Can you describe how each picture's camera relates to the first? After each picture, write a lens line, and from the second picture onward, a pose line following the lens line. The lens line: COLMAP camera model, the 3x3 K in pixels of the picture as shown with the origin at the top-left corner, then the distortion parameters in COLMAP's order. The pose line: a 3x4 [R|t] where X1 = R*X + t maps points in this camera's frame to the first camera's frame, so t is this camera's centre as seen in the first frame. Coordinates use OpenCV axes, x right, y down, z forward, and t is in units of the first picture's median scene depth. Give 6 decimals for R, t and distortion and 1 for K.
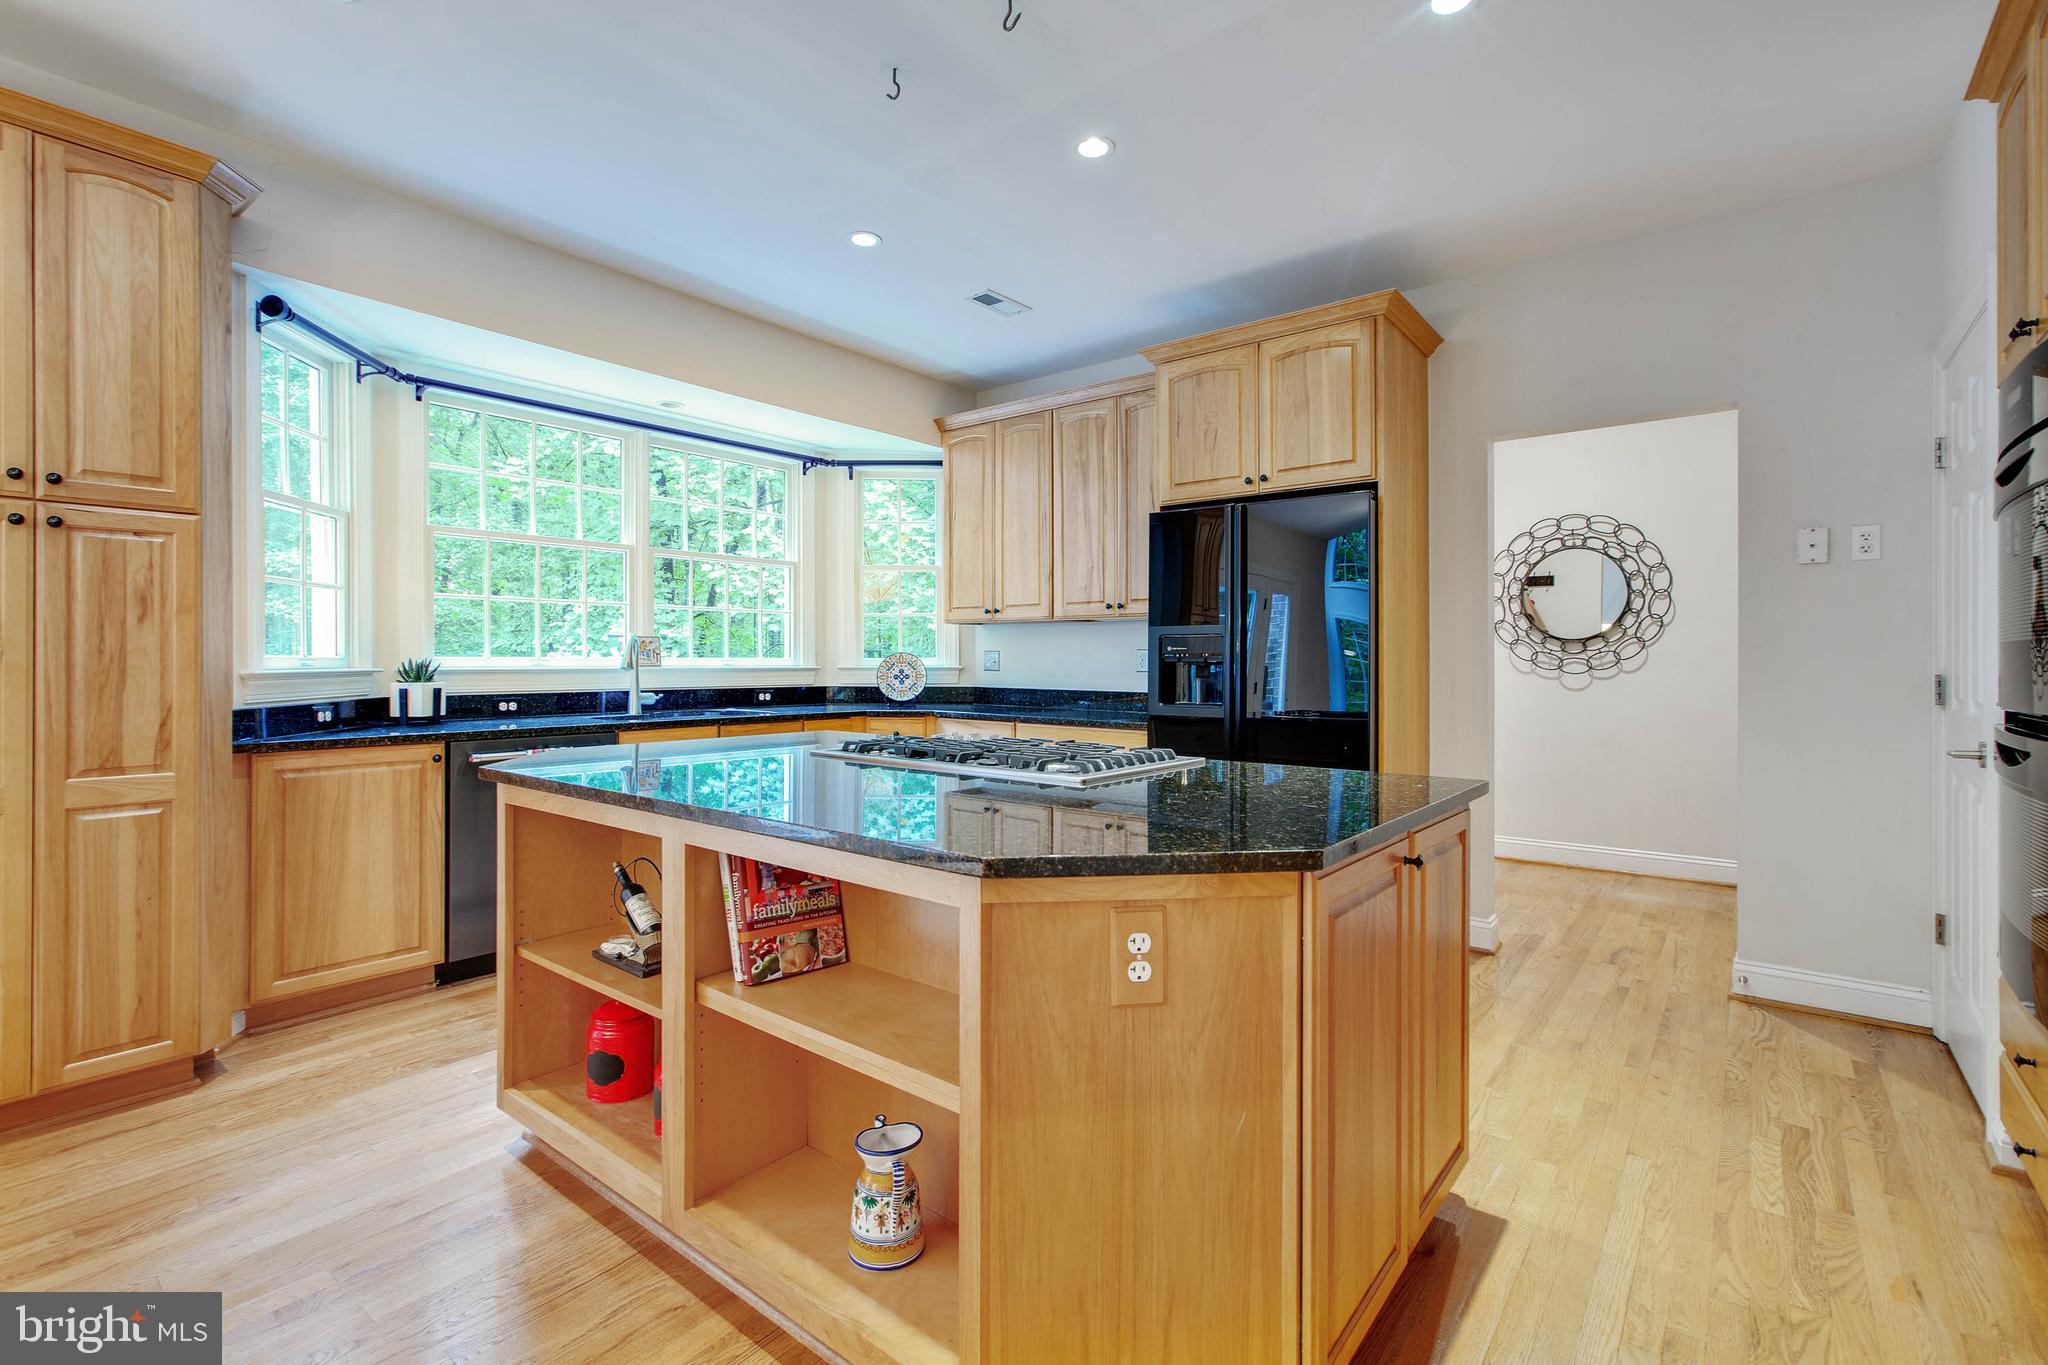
lens RADIAL K [[912.3, 0, 1024.0], [0, 912.3, 682.5], [0, 0, 1]] dist [0.002756, 0.000334]
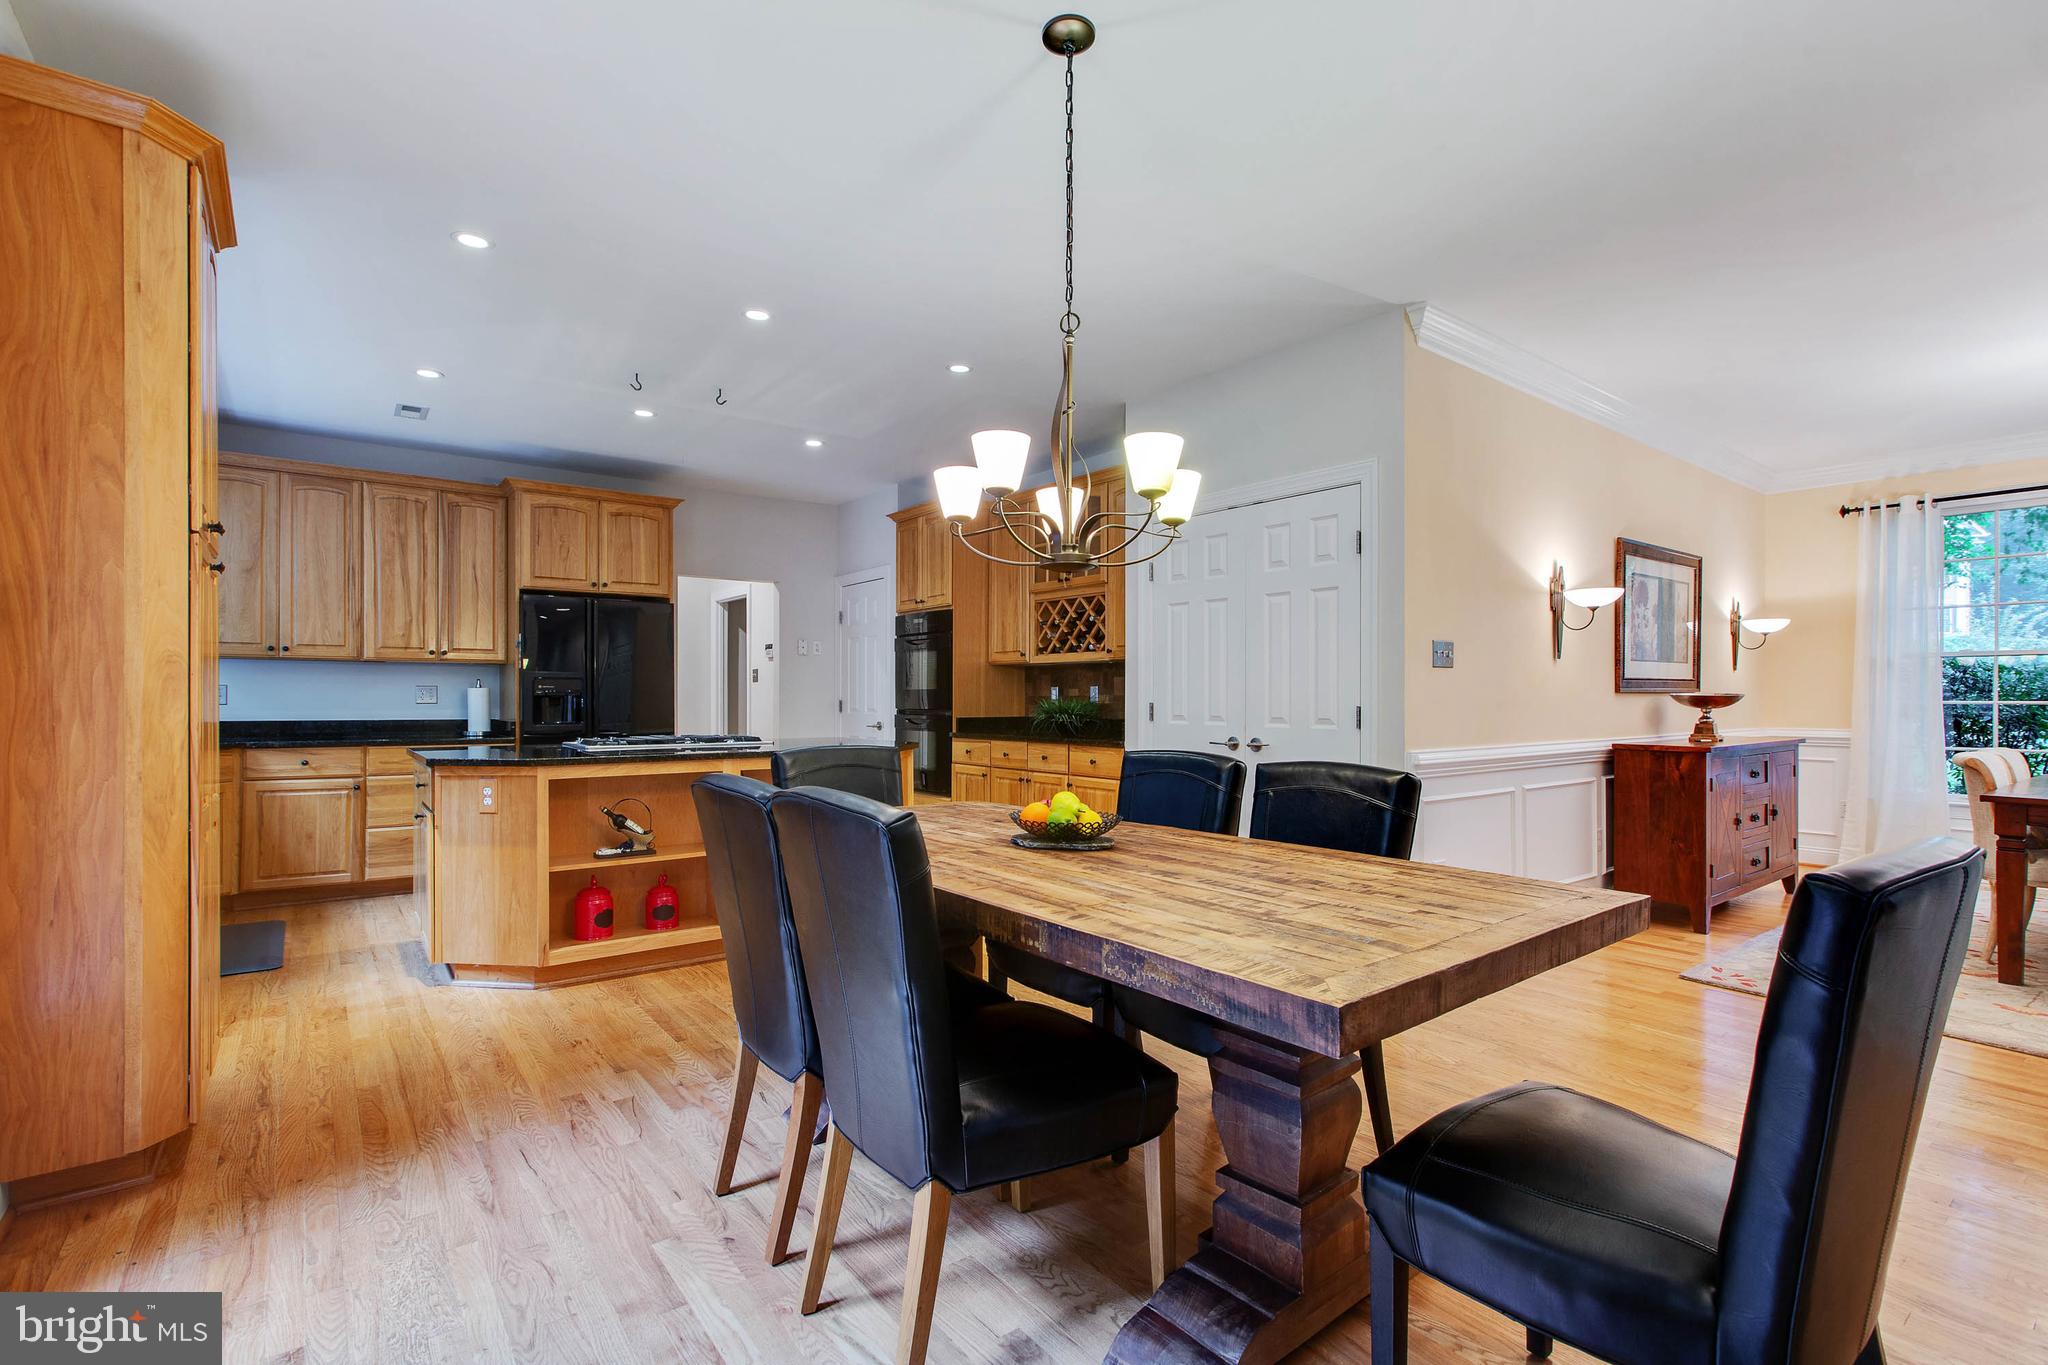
lens RADIAL K [[966.7, 0, 1024.5], [0, 966.7, 706.4], [0, 0, 1]] dist [-0.072908, 0.062364]
pose [[0.265782, -0.012609, 0.963951, -1.167441], [0.023982, 0.999691, 0.006464, 0.003556], [-0.963735, 0.021399, 0.266002, -0.178085]]
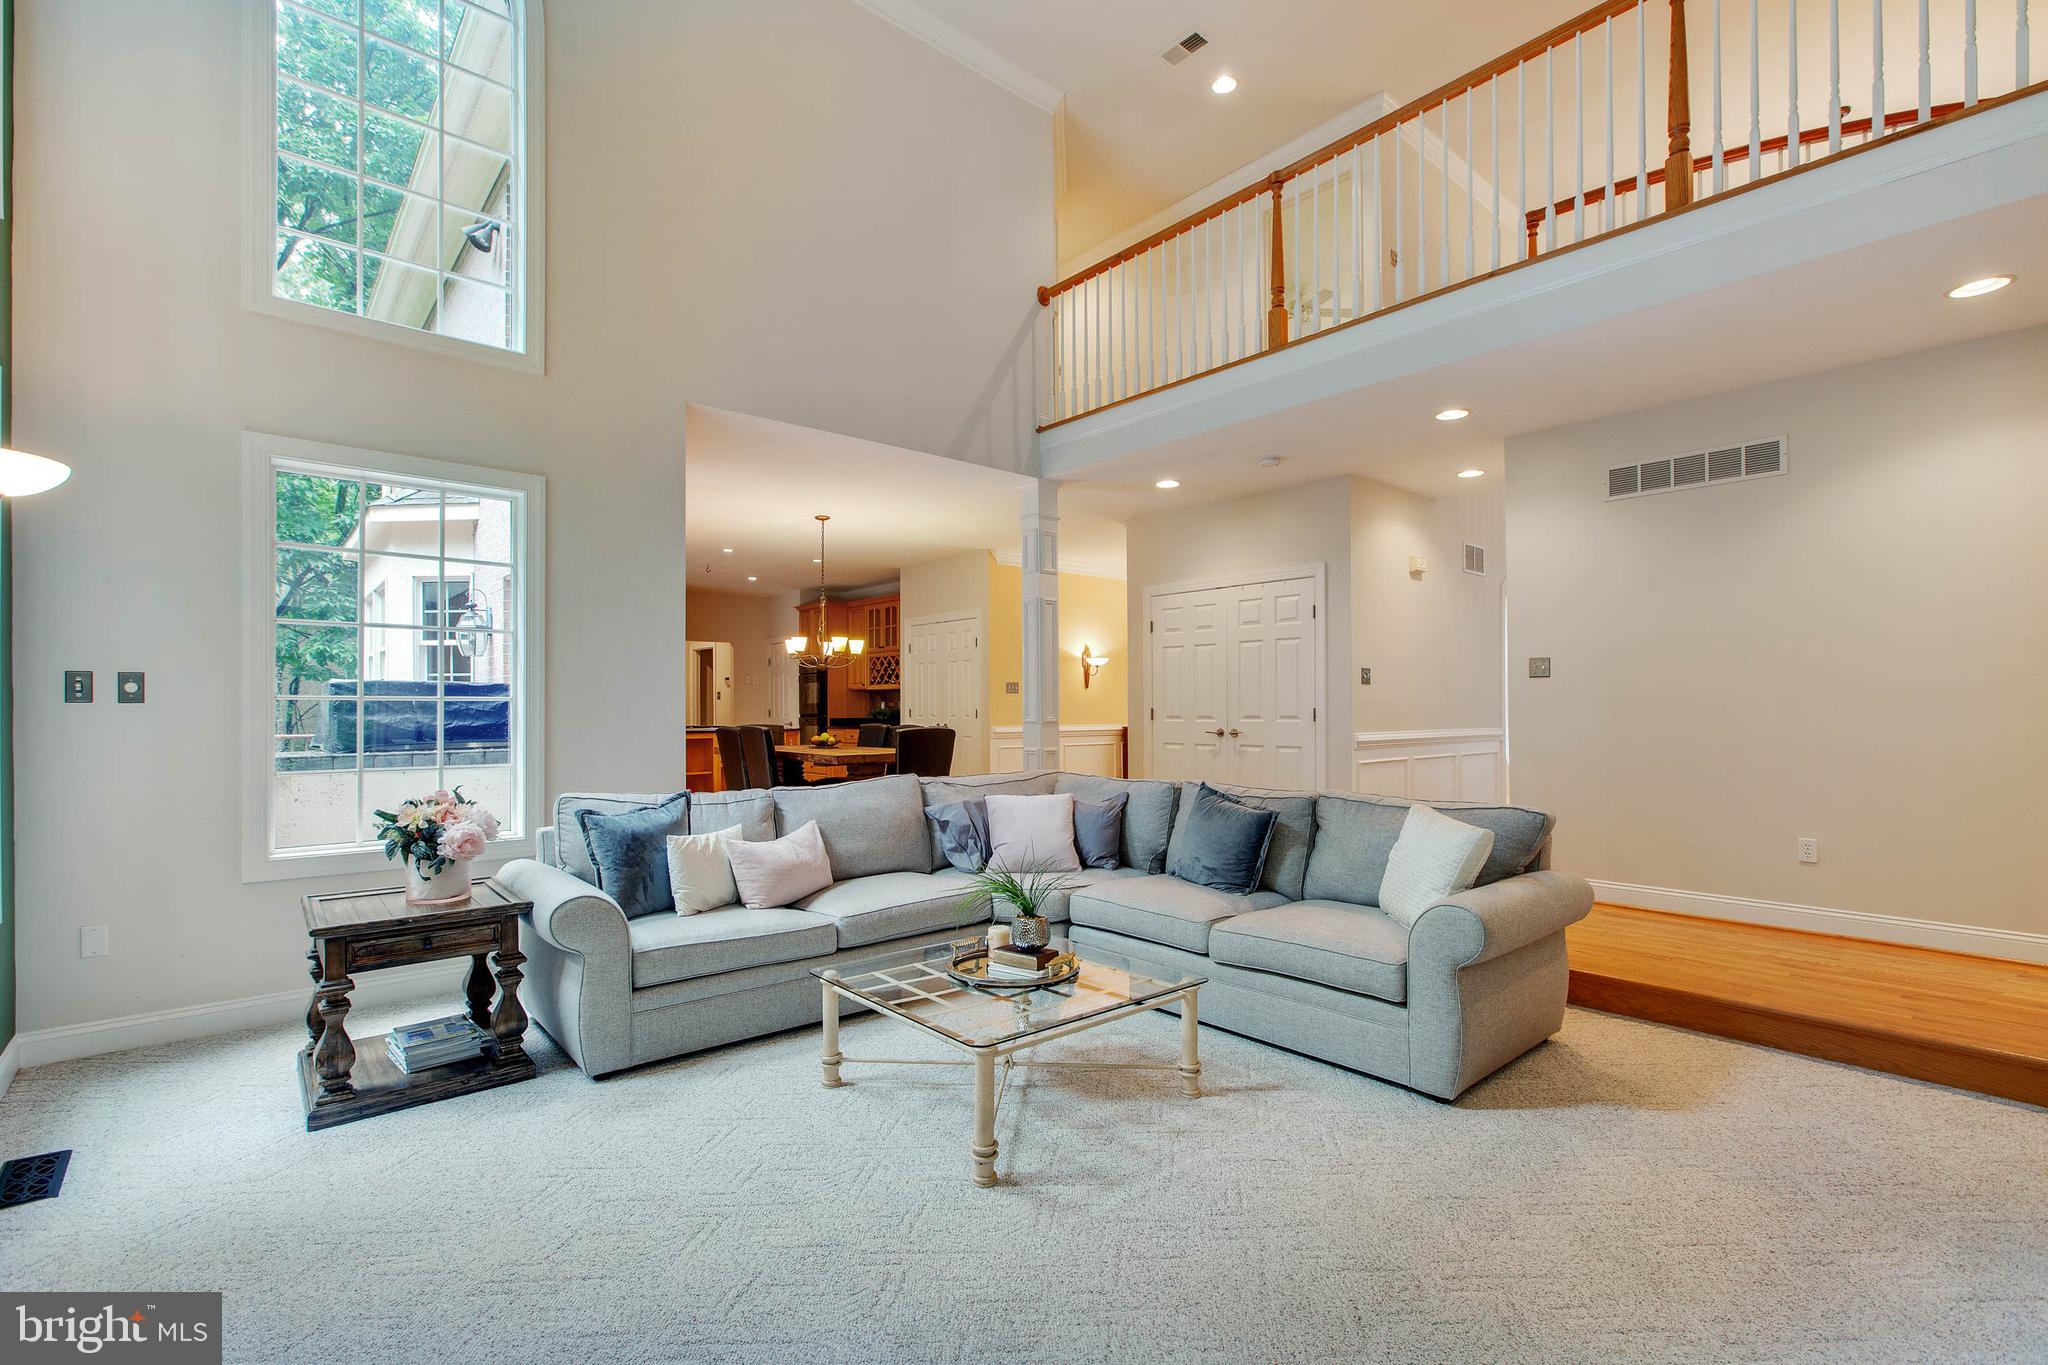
lens RADIAL K [[966.7, 0, 1024.5], [0, 966.7, 706.4], [0, 0, 1]] dist [-0.072908, 0.062364]
pose [[0.214281, 0.001483, 0.976771, -2.575615], [0.028405, 0.999566, -0.007749, 0.035653], [-0.976359, 0.029405, 0.214146, -0.943939]]
